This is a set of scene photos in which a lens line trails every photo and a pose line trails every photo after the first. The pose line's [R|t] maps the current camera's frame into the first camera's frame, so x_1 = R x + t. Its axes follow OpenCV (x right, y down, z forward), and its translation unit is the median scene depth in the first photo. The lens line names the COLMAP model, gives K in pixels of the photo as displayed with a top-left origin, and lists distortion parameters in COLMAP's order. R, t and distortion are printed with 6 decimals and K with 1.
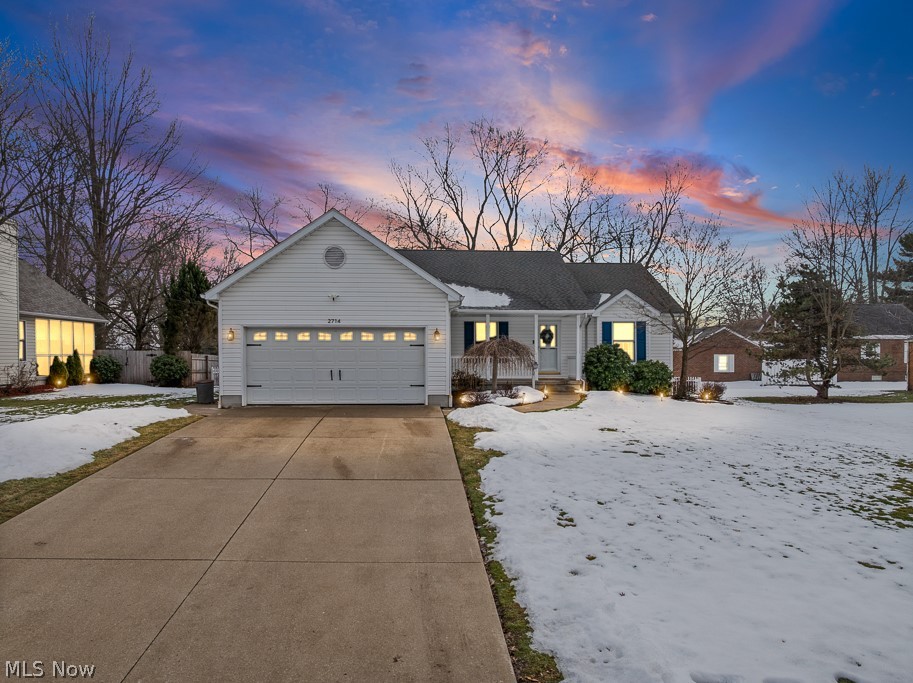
lens RADIAL K [[652.2, 0, 456.5], [0, 652.2, 341.5], [0, 0, 1]] dist [-0.044219, 0.001662]
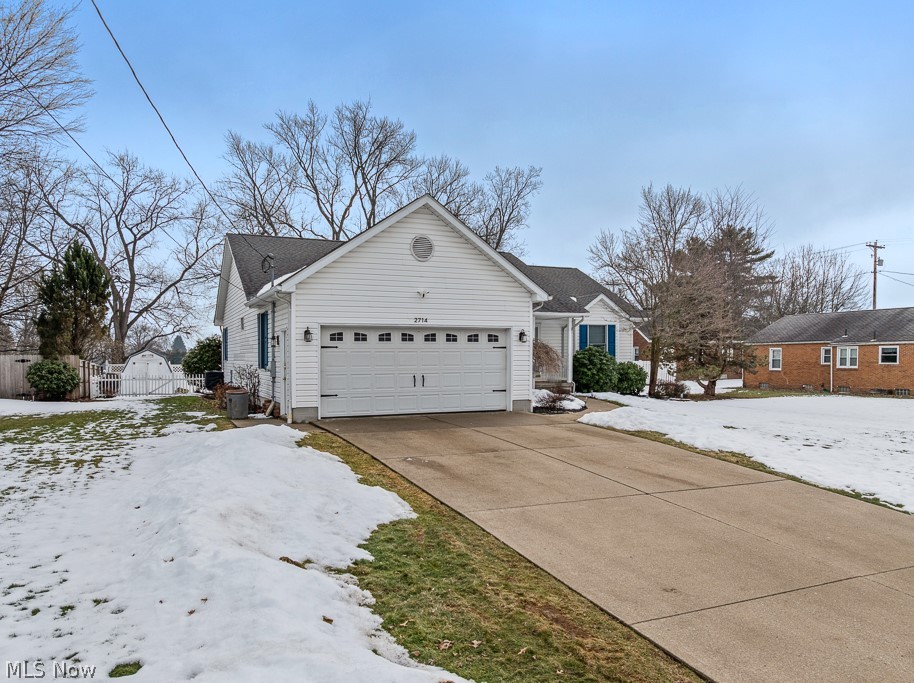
lens RADIAL K [[686.1, 0, 381.6], [0, 686.1, 343.5], [0, 0, 1]] dist [-0.049593, 0.001510]
pose [[0.941209, 0.001967, 0.337820, -0.554925], [-0.001146, 0.999996, -0.002629, 0.003003], [-0.337823, 0.002087, 0.941207, 0.136257]]
